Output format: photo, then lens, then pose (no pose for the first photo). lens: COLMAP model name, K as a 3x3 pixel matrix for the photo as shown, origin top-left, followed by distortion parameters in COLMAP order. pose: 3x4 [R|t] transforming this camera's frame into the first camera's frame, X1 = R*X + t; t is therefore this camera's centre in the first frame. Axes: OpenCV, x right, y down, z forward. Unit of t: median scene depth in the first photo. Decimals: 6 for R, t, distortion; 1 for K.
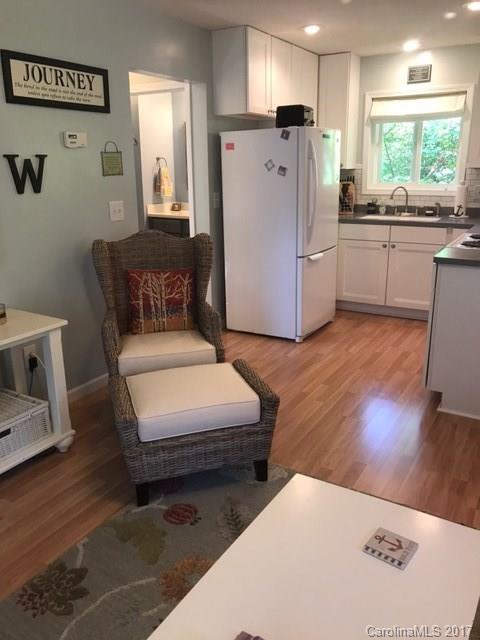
lens RADIAL K [[524.2, 0, 238.4], [0, 524.2, 318.8], [0, 0, 1]] dist [0.028623, -0.033869]
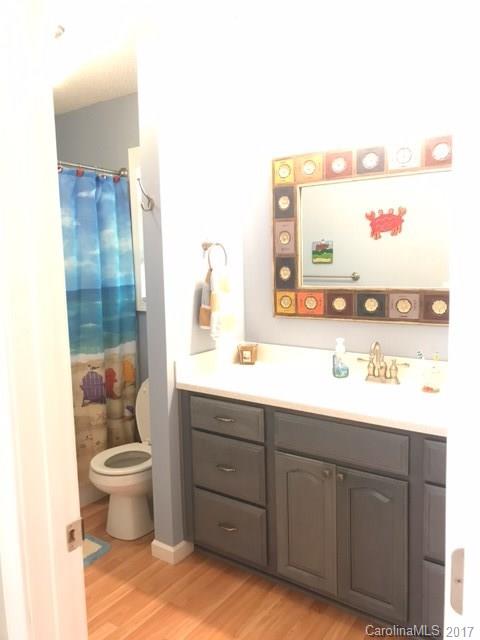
lens RADIAL K [[524.2, 0, 240.3], [0, 524.2, 320.1], [0, 0, 1]] dist [0.028623, -0.033869]
pose [[0.996019, -0.004282, -0.089043, -0.089826], [-0.010055, 0.987076, -0.159939, -0.181209], [0.088577, 0.160198, 0.983103, 0.606178]]
